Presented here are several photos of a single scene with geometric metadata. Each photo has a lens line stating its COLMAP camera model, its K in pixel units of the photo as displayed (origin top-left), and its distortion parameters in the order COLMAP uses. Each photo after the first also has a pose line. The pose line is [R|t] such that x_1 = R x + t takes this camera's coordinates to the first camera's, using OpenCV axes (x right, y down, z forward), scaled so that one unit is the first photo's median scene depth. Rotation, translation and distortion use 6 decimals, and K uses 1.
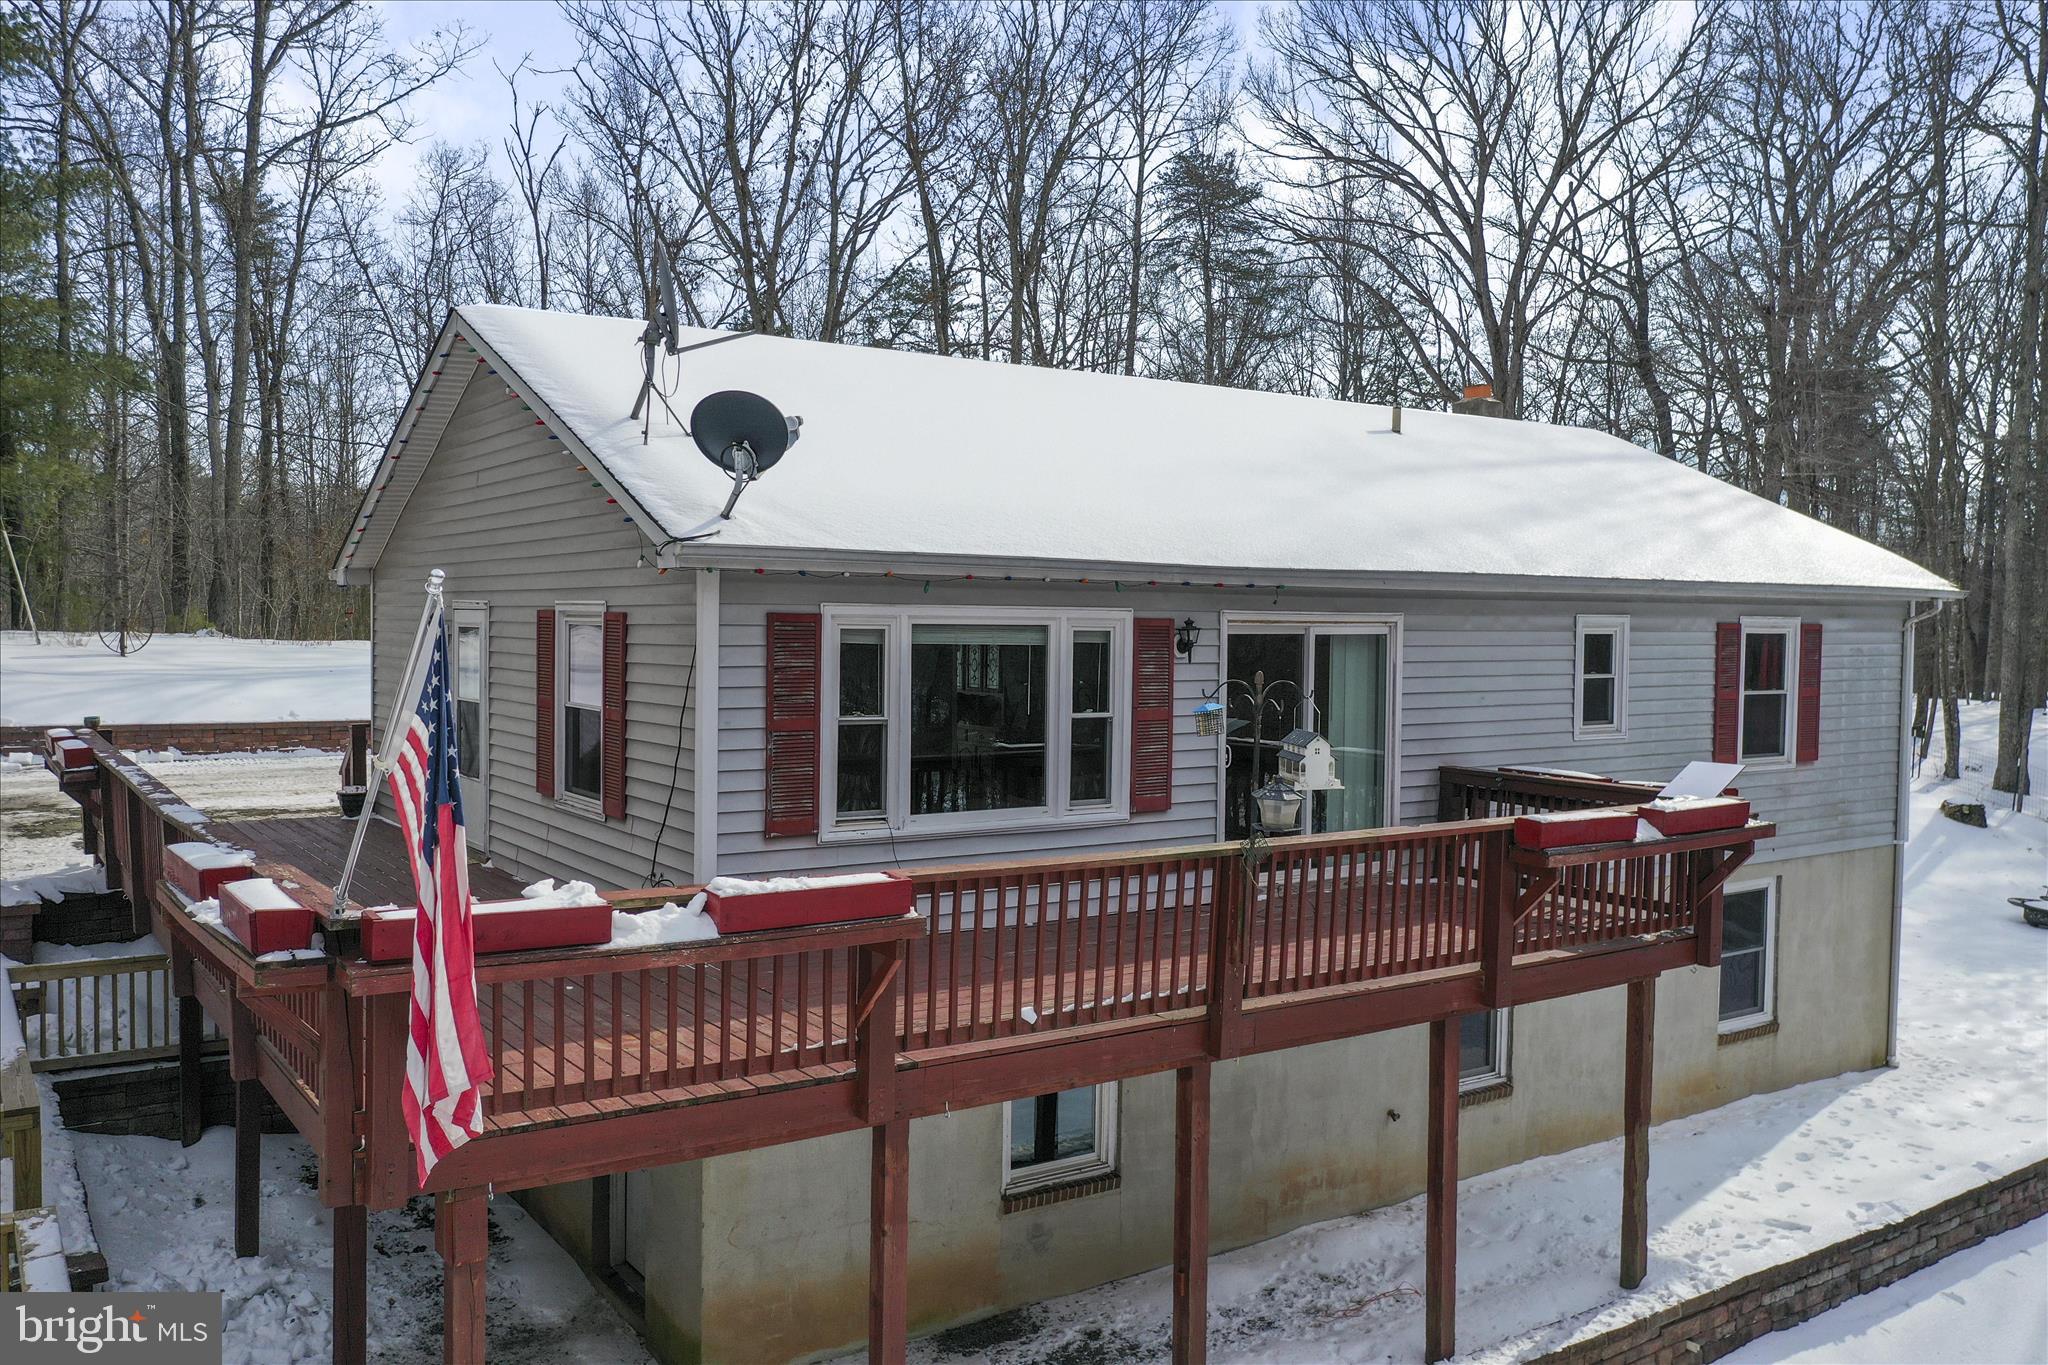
lens RADIAL K [[1620.6, 0, 1024.2], [0, 1620.6, 687.4], [0, 0, 1]] dist [-0.026204, 0.020673]
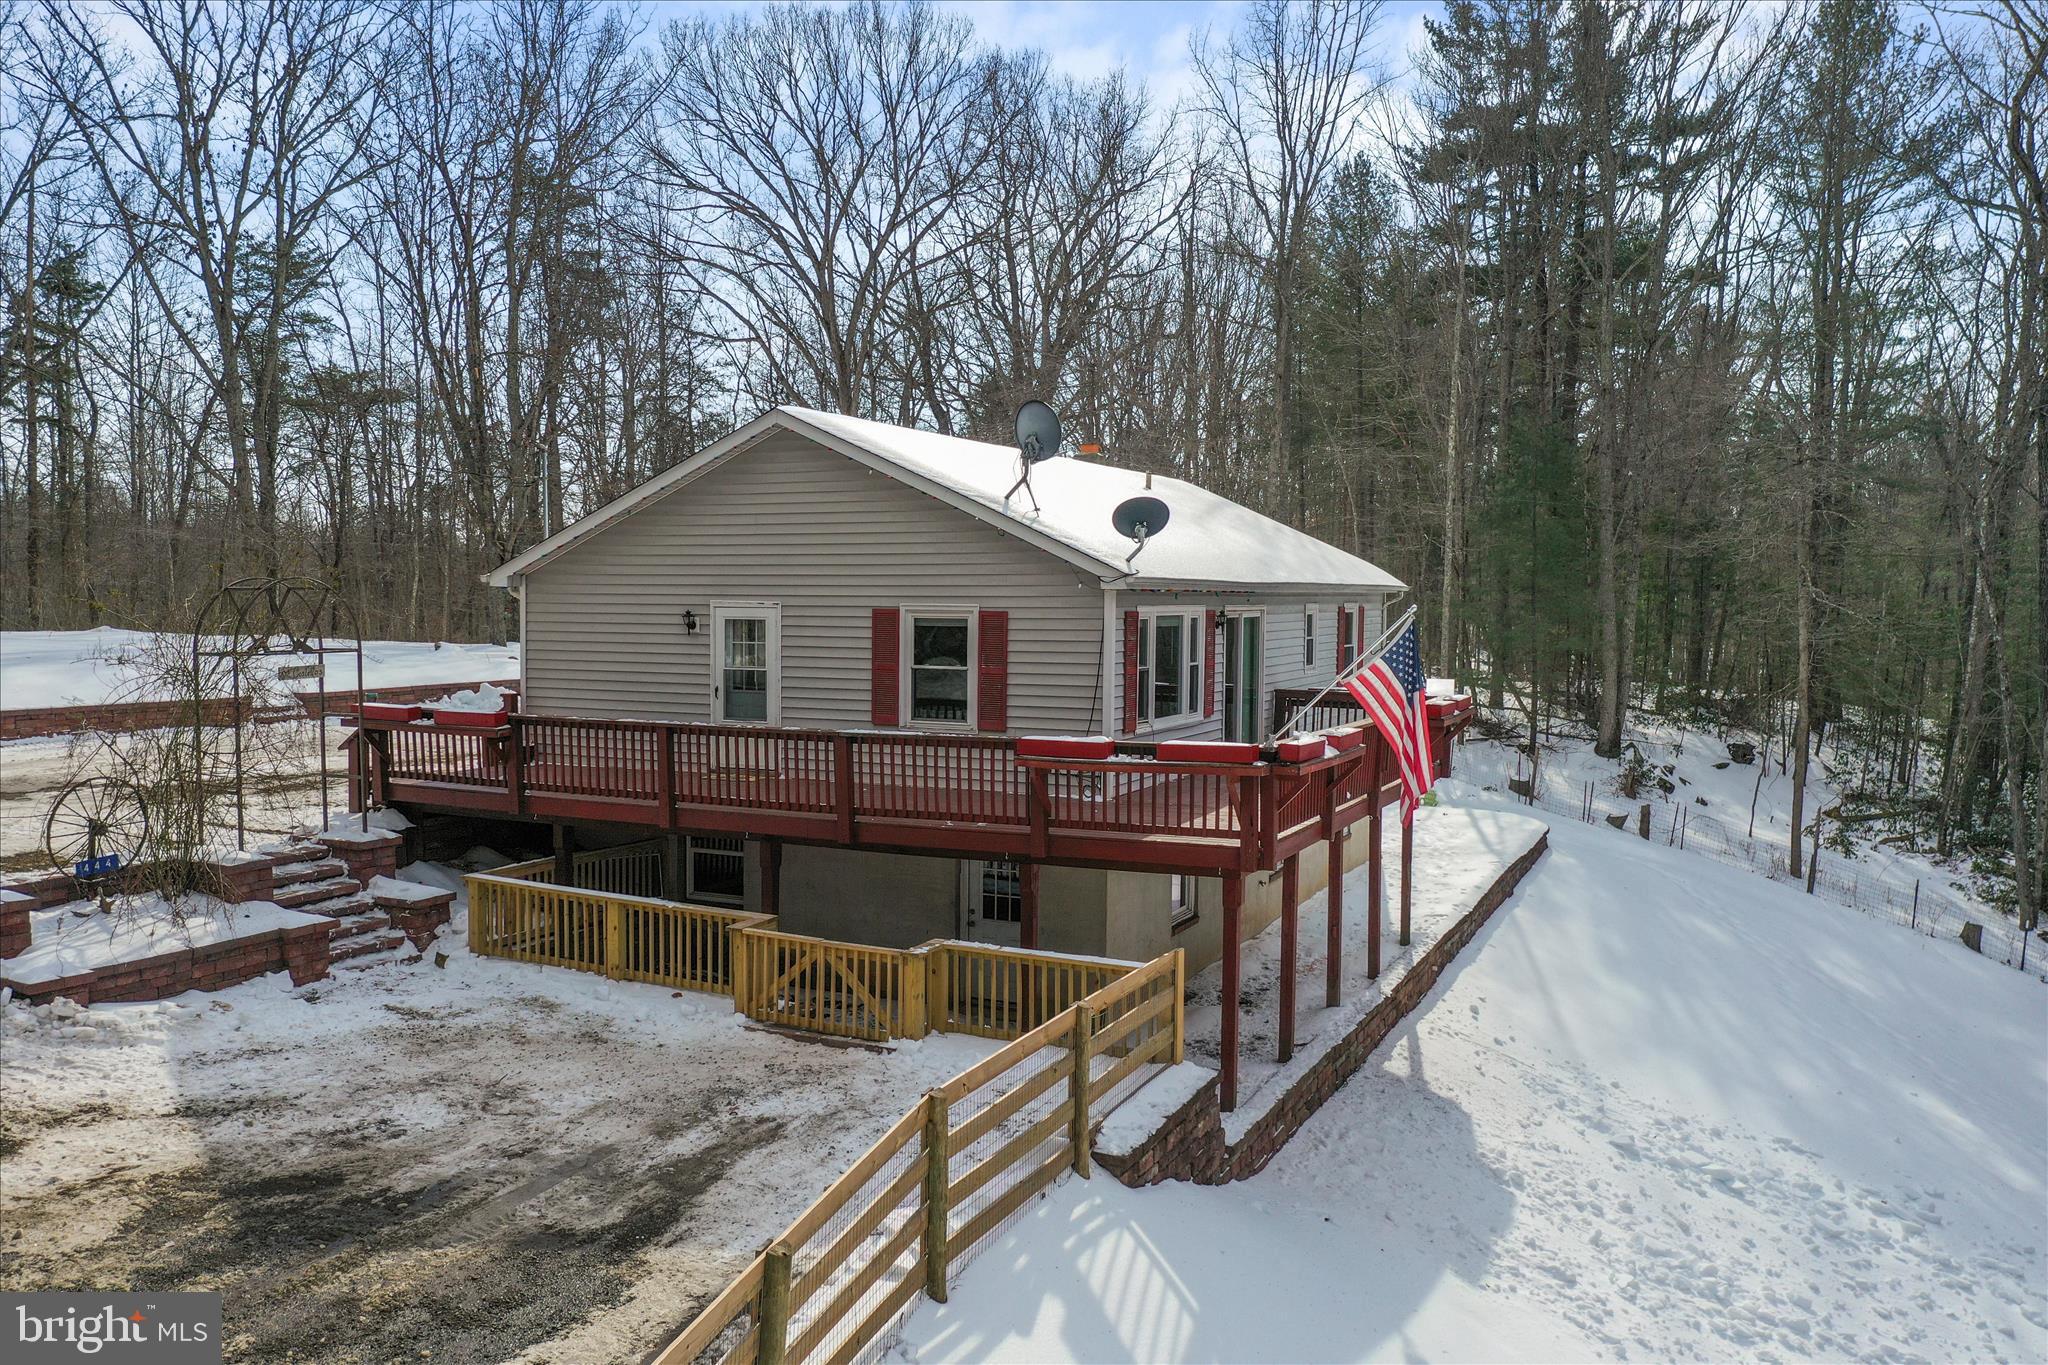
lens RADIAL K [[1620.6, 0, 1021.3], [0, 1620.6, 681.3], [0, 0, 1]] dist [-0.026204, 0.020673]
pose [[0.858045, -0.033033, 0.512512, -0.855245], [0.024993, 0.999433, 0.022573, -0.007641], [-0.512967, -0.006559, 0.858383, -0.383111]]
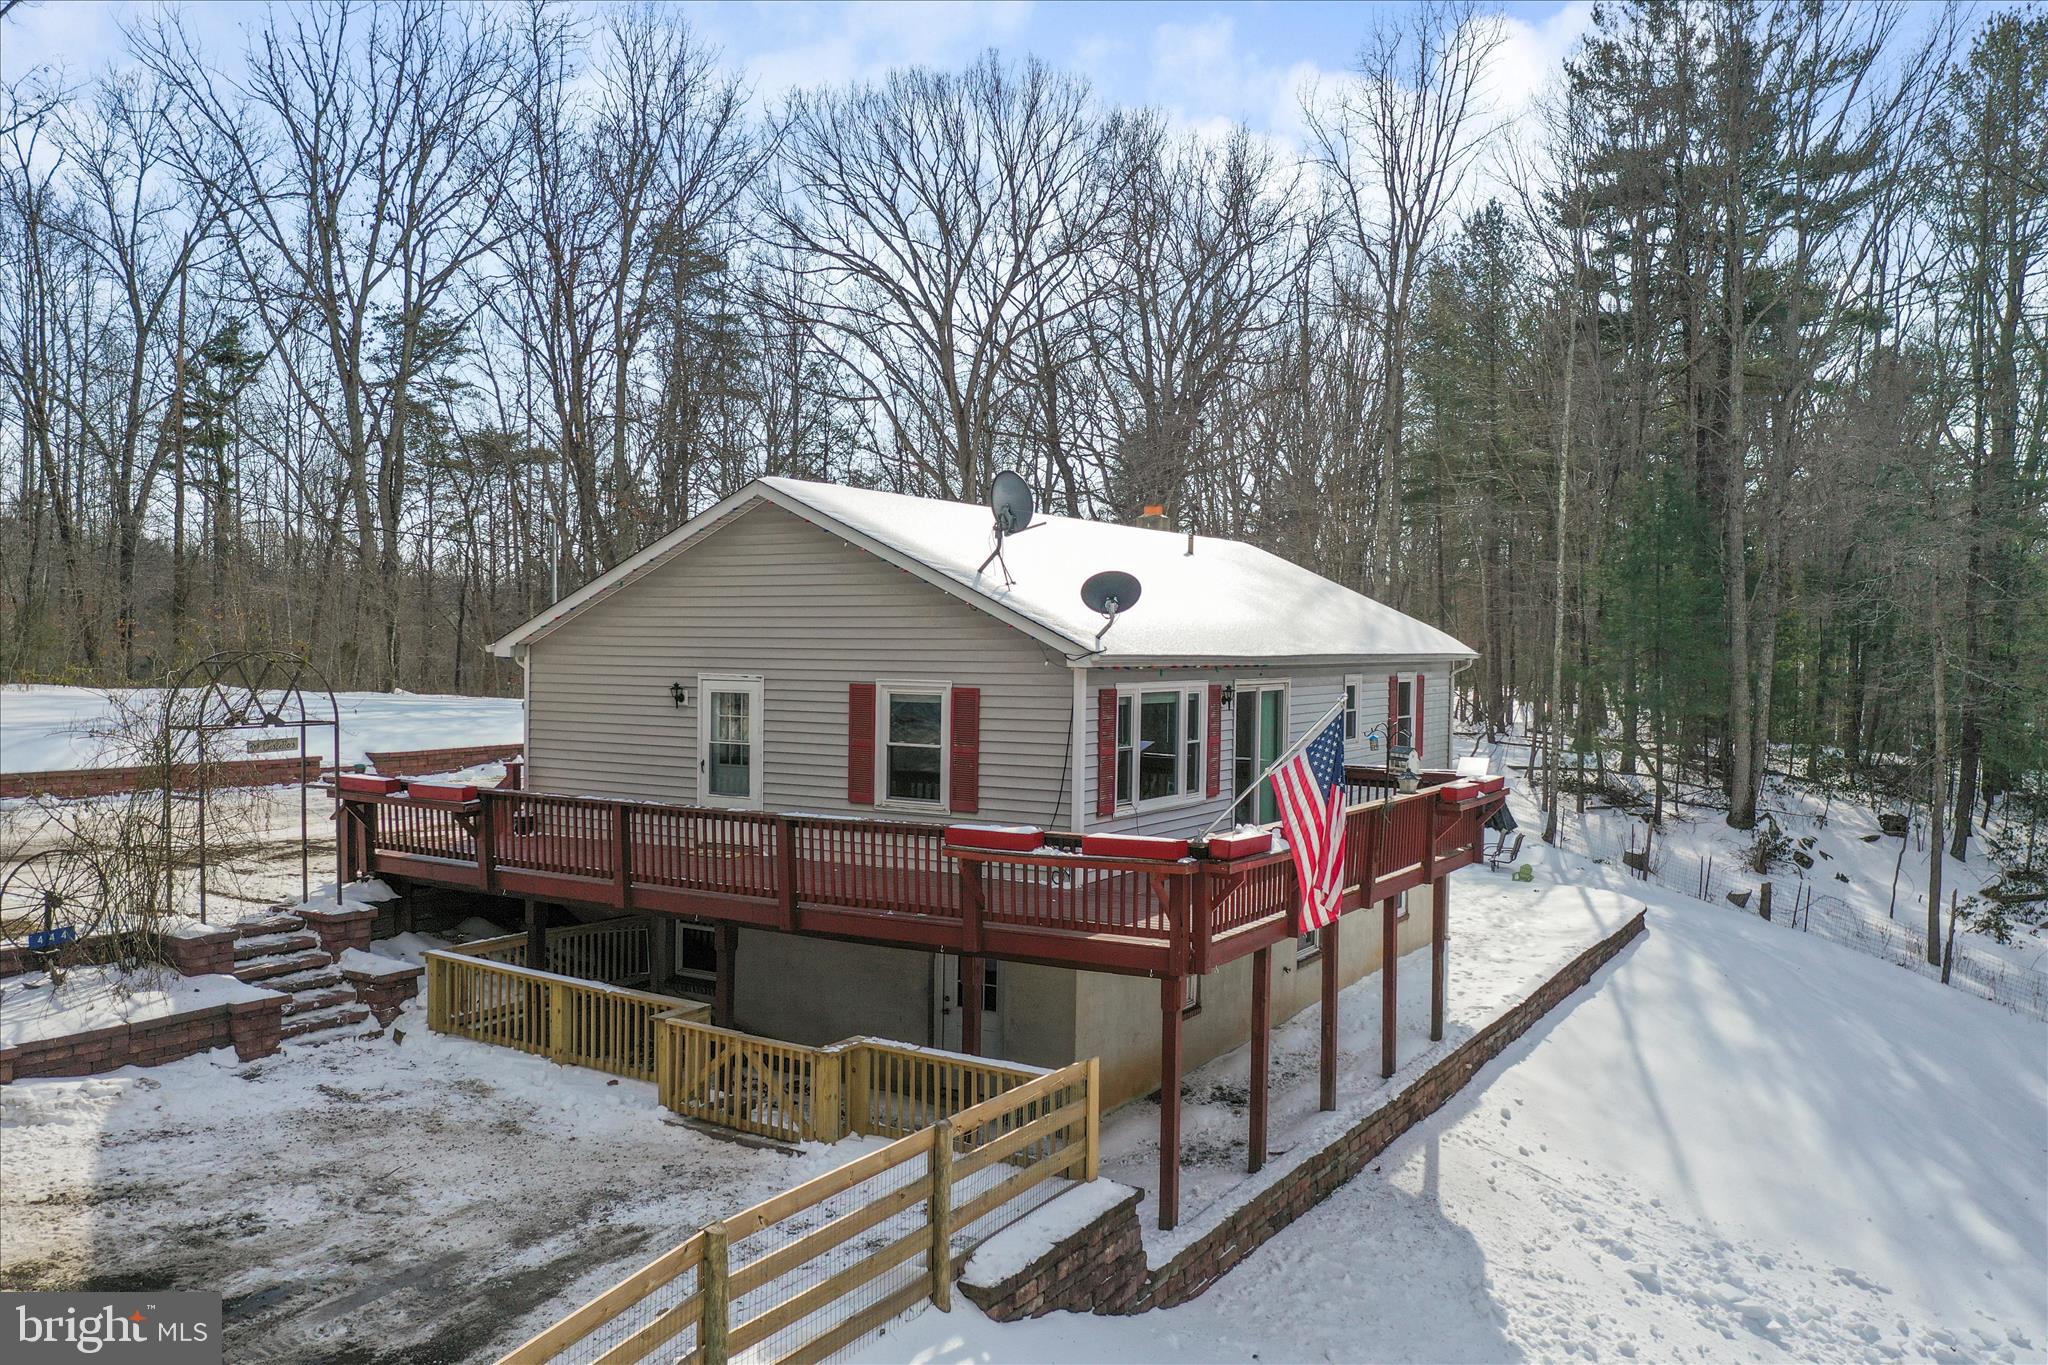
lens RADIAL K [[1620.6, 0, 1021.4], [0, 1620.6, 674.1], [0, 0, 1]] dist [-0.026204, 0.020673]
pose [[0.907297, -0.010513, 0.420359, -0.691730], [0.018400, 0.999722, -0.014711, -0.026710], [-0.420088, 0.021081, 0.907239, -0.413467]]
